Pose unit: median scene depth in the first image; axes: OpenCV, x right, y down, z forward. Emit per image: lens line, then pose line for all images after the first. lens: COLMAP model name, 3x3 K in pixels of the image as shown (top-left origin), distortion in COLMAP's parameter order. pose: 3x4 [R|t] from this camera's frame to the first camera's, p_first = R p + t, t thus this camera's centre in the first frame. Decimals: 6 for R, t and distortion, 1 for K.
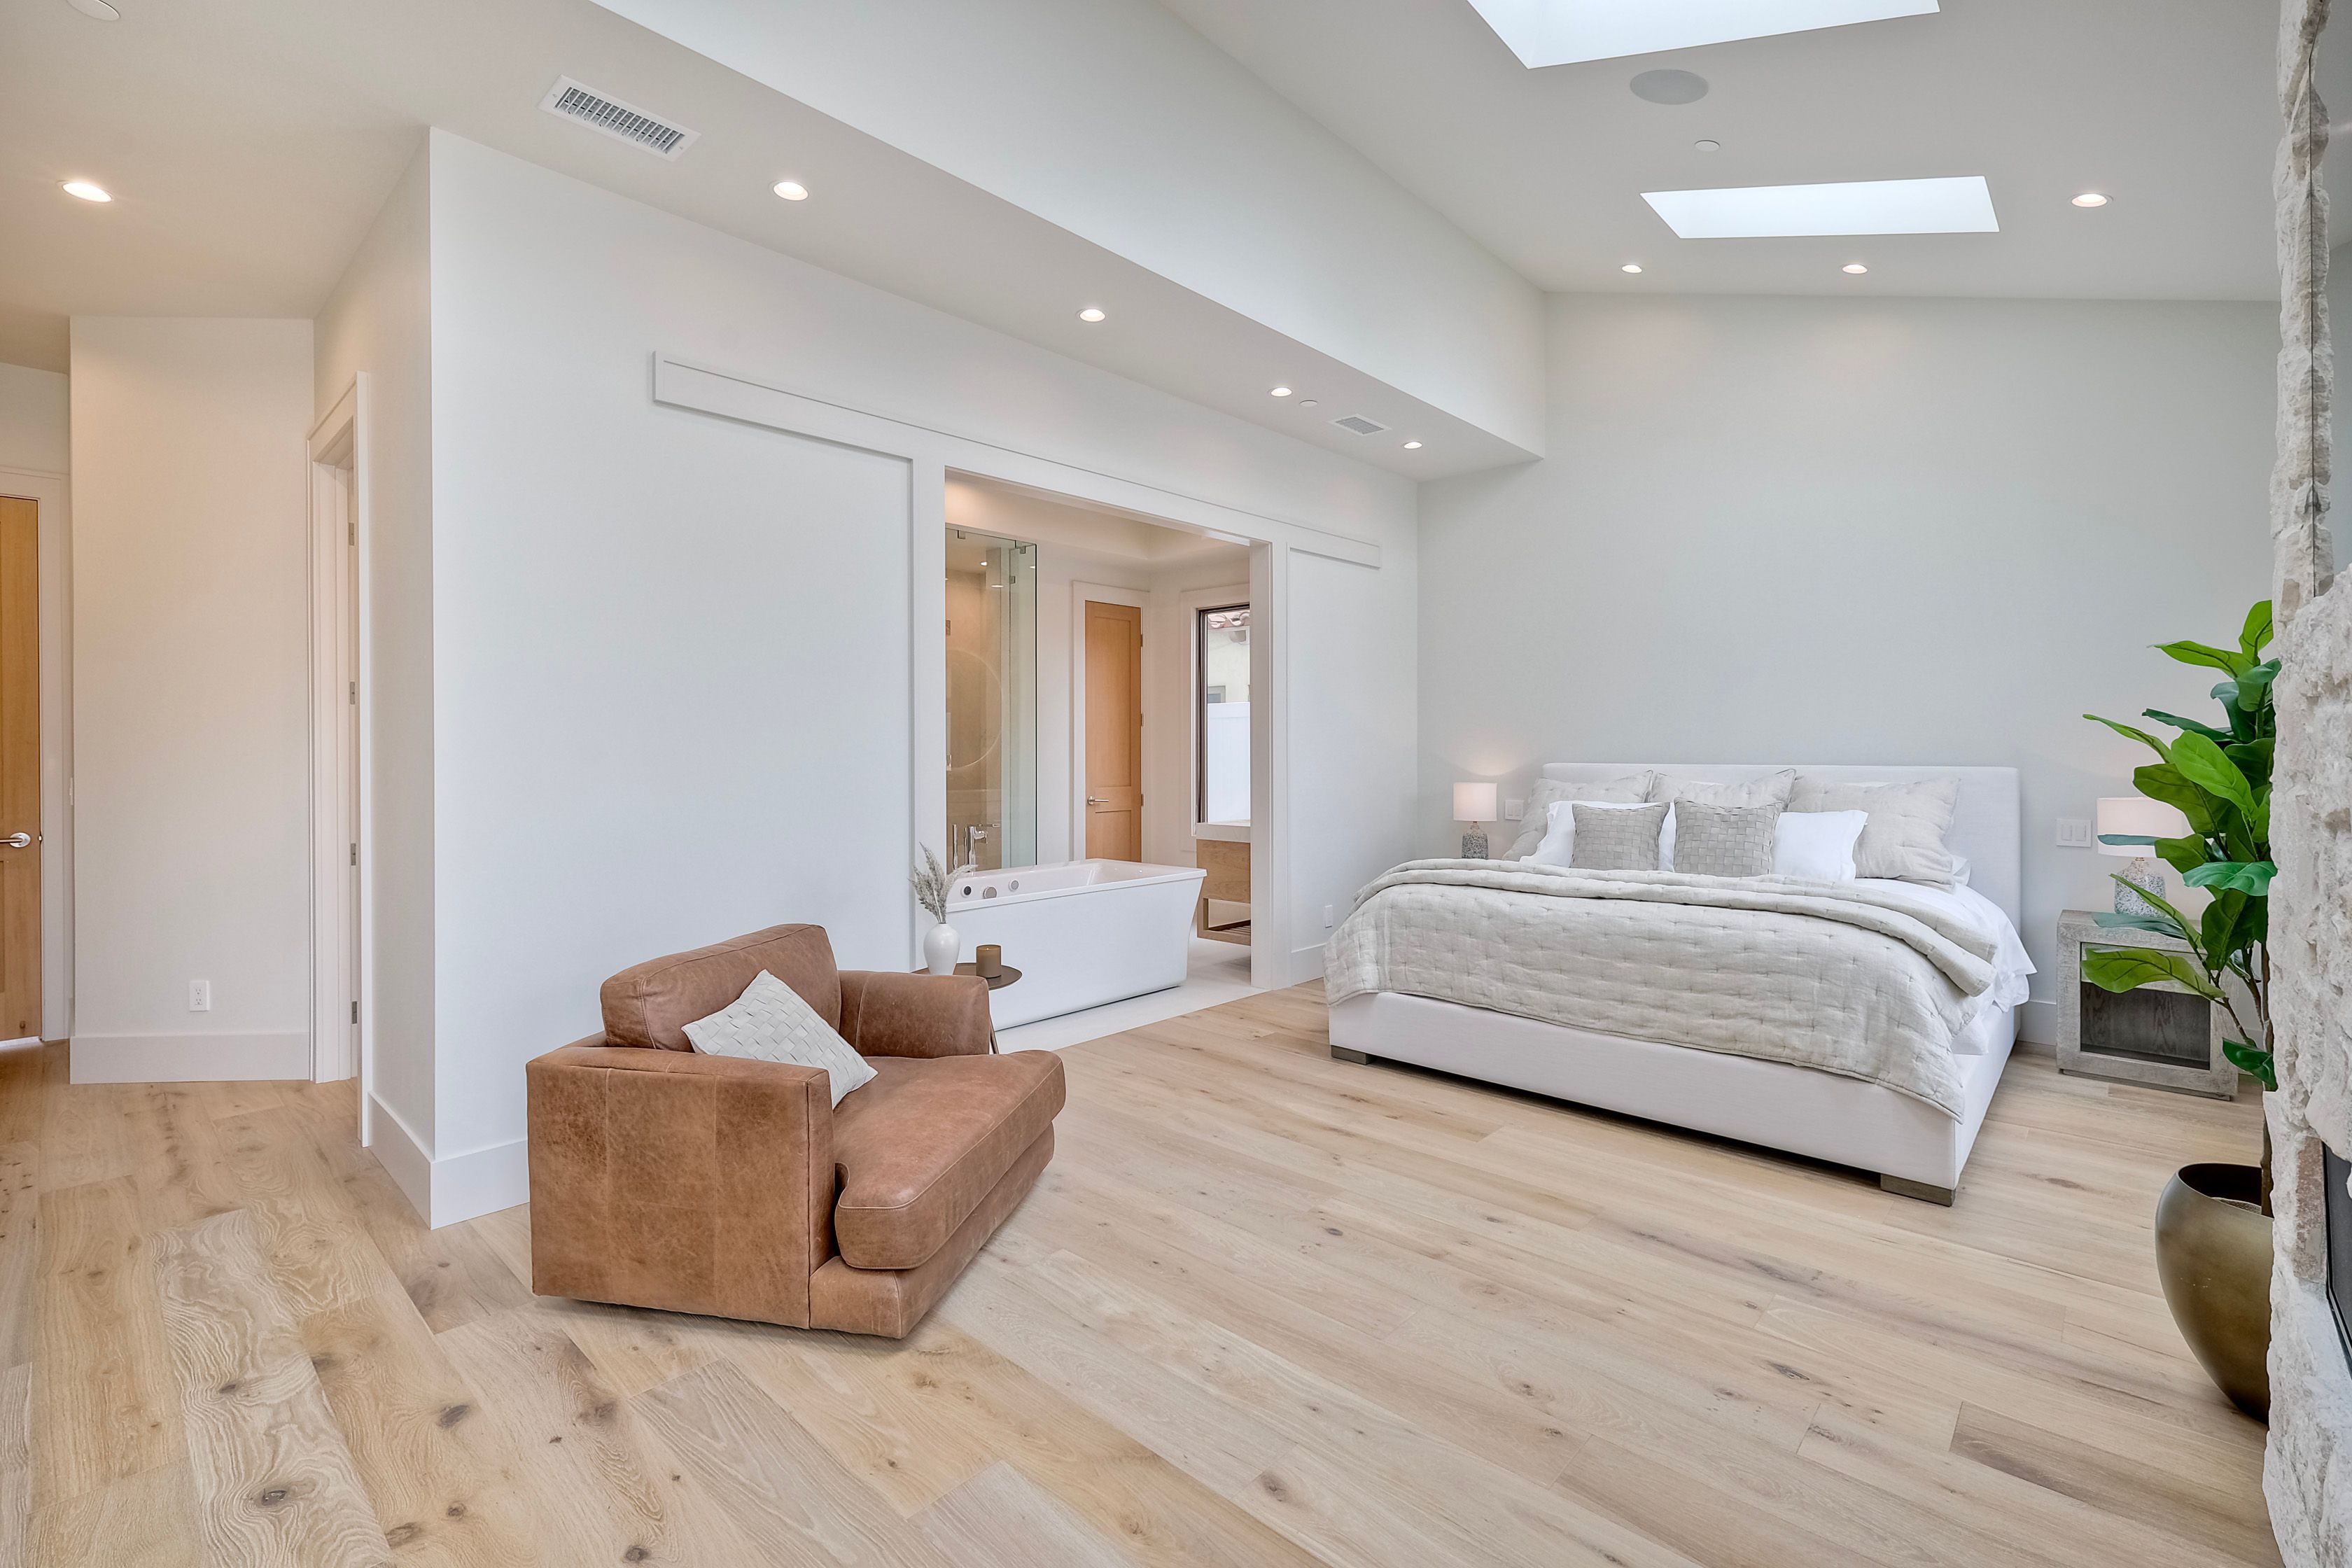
lens RADIAL K [[1032.6, 0, 1170.0], [0, 1032.6, 765.6], [0, 0, 1]] dist [0.000338, 0.000179]
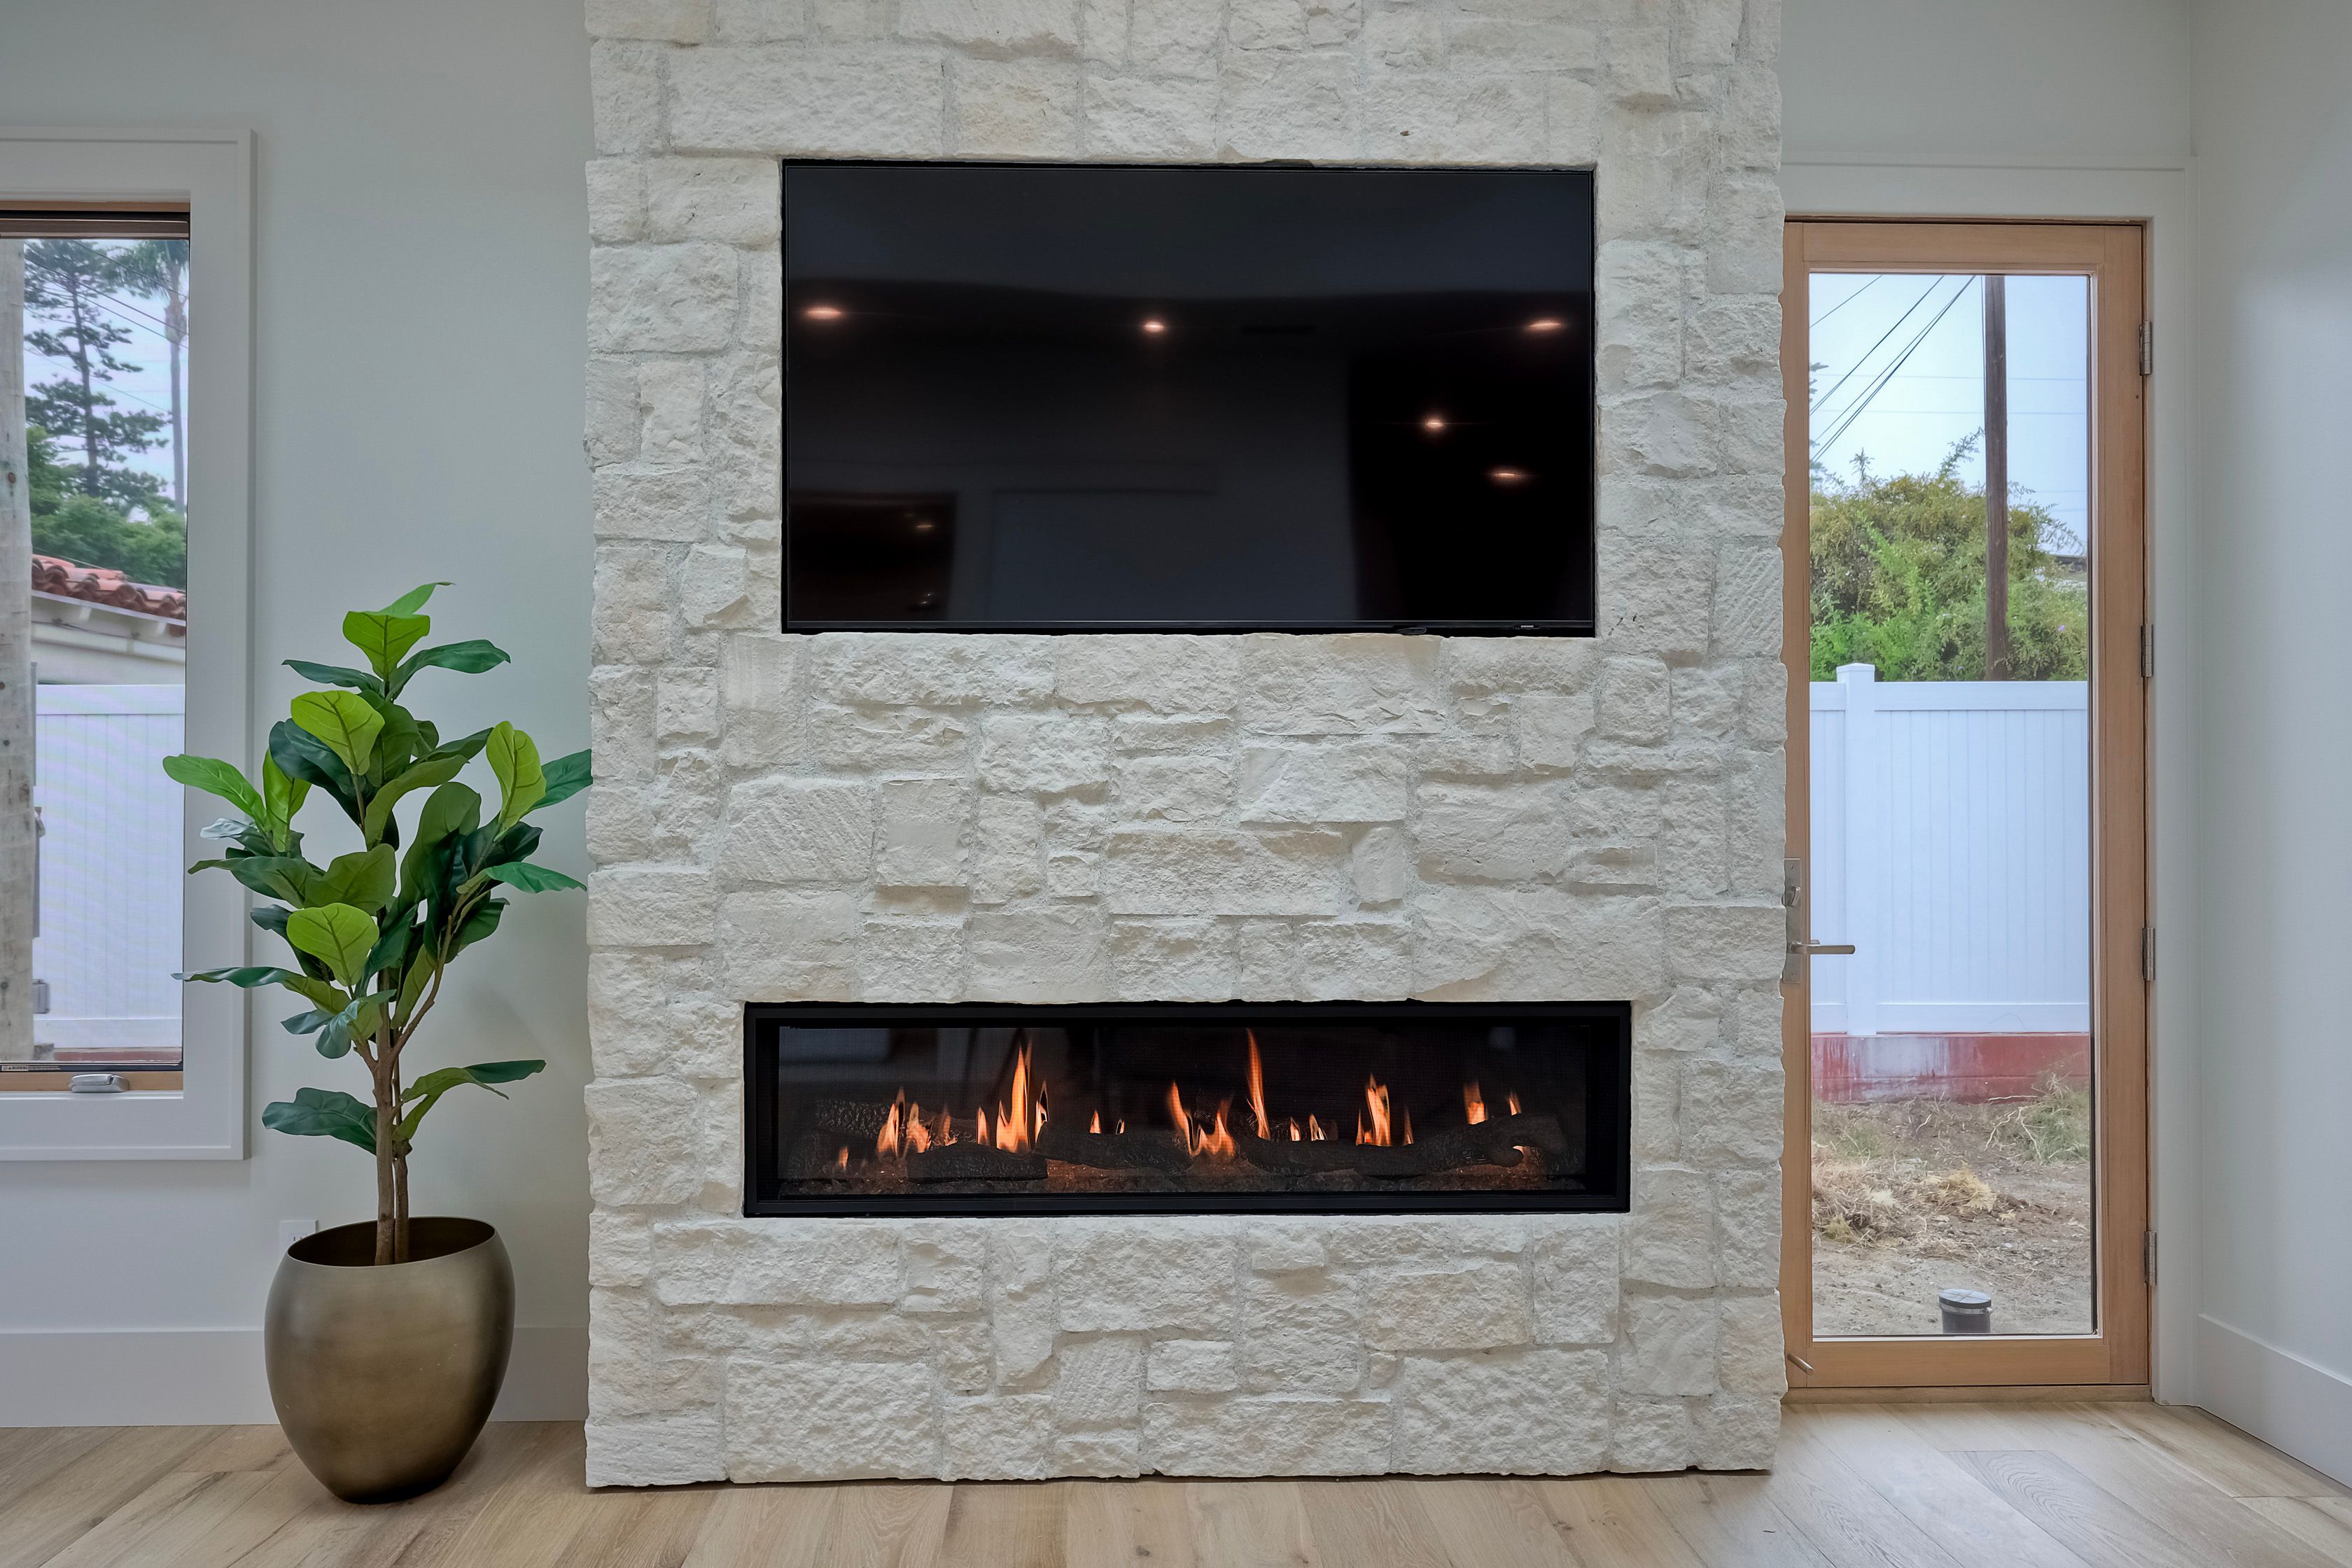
lens RADIAL K [[1651.4, 0, 1171.7], [0, 1651.4, 797.4], [0, 0, 1]] dist [0.001300, -0.001603]
pose [[-0.710596, 0.005040, 0.703583, -0.242465], [0.014741, 0.999861, 0.007727, 0.016767], [-0.703446, 0.015862, -0.710572, 0.901735]]
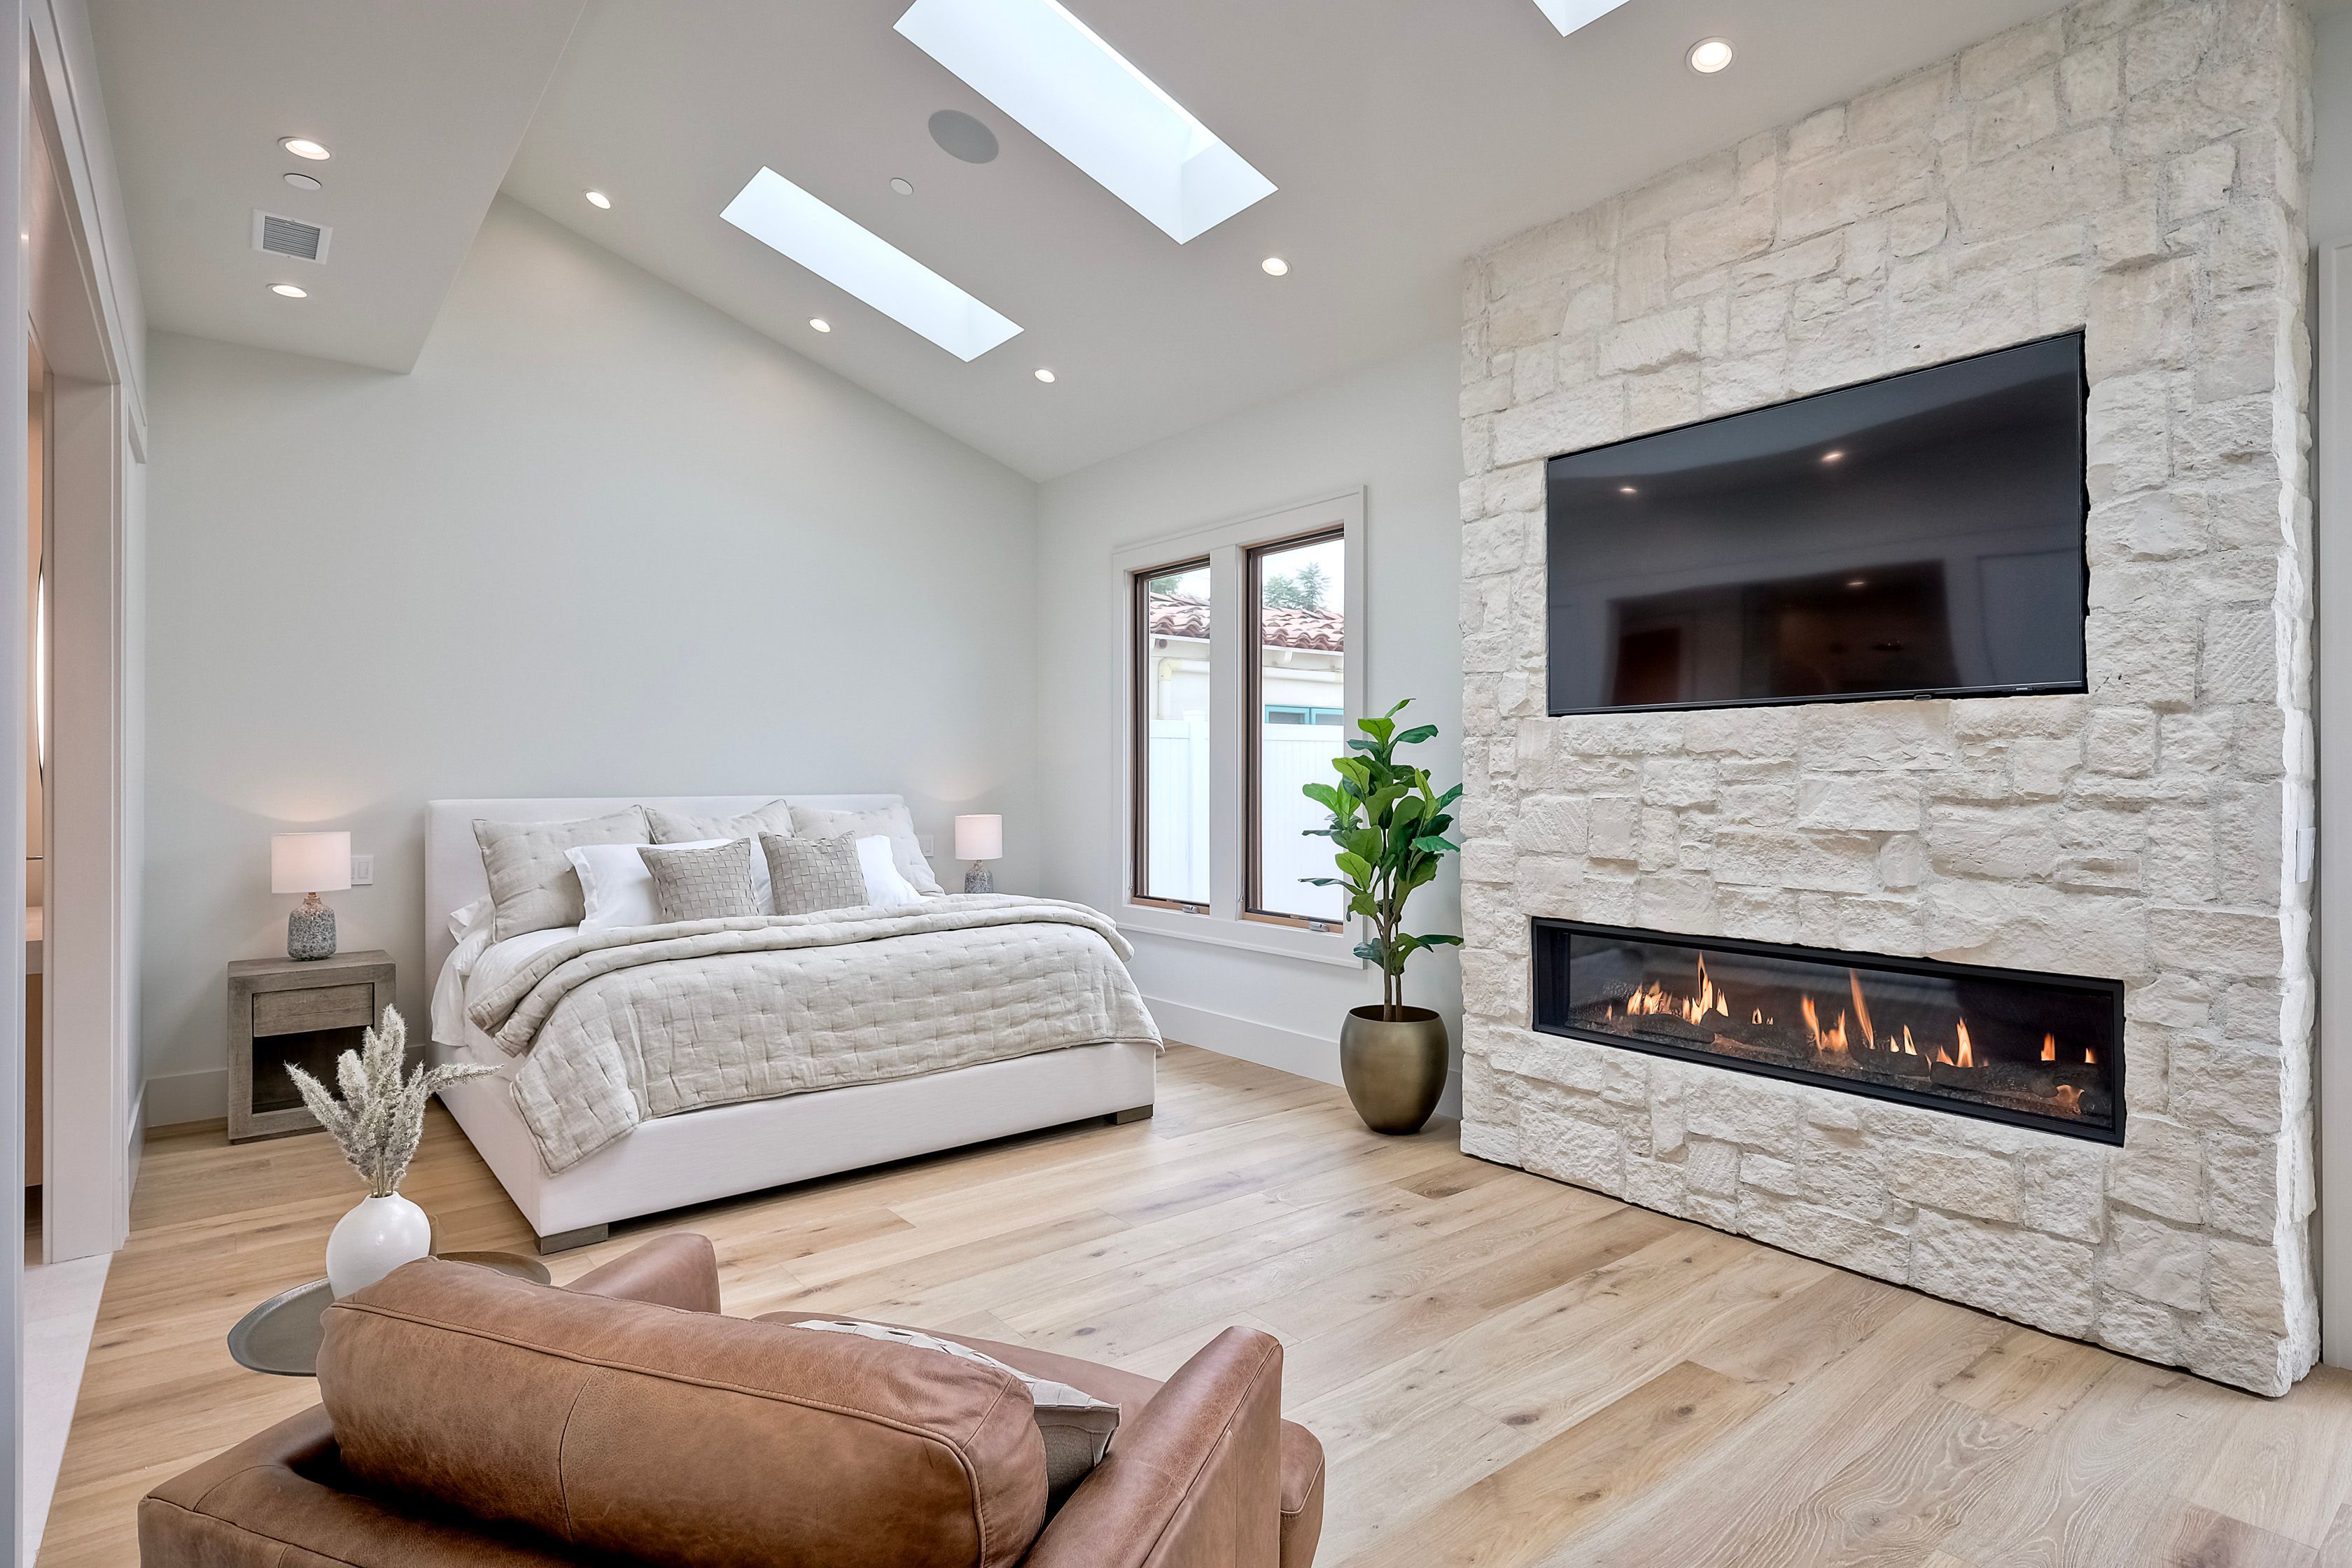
lens RADIAL K [[1207.0, 0, 1183.0], [0, 1207.0, 781.3], [0, 0, 1]] dist [0.001247, 0.000264]
pose [[0.141402, -0.002486, 0.989949, -0.679097], [0.018857, 0.999822, -0.000182, -0.009145], [-0.989773, 0.018693, 0.141424, 0.620894]]
